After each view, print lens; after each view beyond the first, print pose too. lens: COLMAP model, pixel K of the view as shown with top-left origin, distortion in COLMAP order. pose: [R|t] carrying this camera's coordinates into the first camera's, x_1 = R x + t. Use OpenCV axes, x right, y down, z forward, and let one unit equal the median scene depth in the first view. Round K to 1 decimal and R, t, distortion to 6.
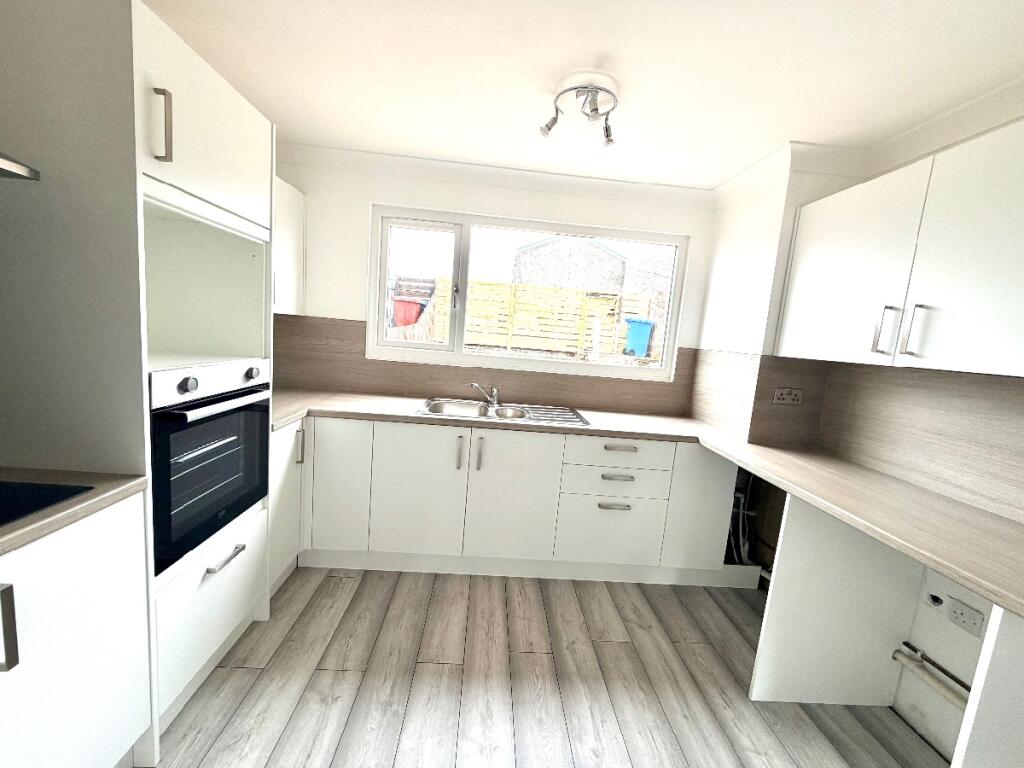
lens RADIAL K [[409.4, 0, 507.0], [0, 409.4, 384.5], [0, 0, 1]] dist [0.001672, -0.000109]
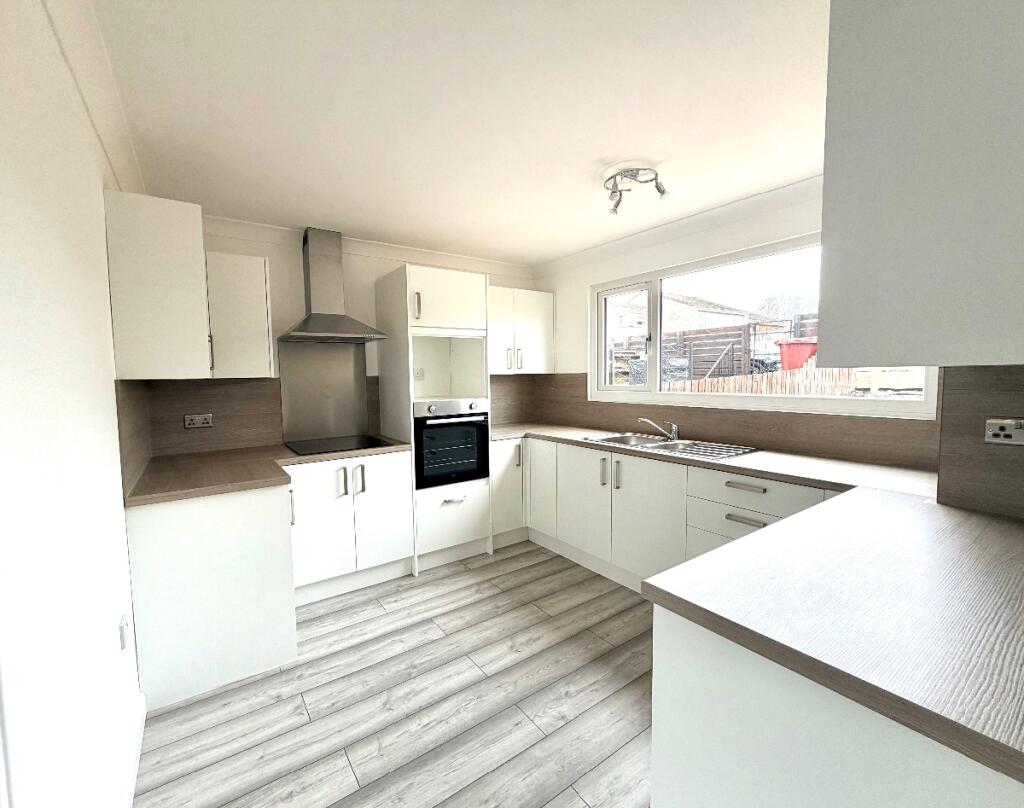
lens RADIAL K [[430.5, 0, 480.5], [0, 430.5, 402.6], [0, 0, 1]] dist [-0.001474, -0.000272]
pose [[0.509318, -0.035276, -0.859855, 0.881863], [-0.051681, 0.996102, -0.071478, 0.076260], [0.859025, 0.080843, 0.505510, 0.015291]]
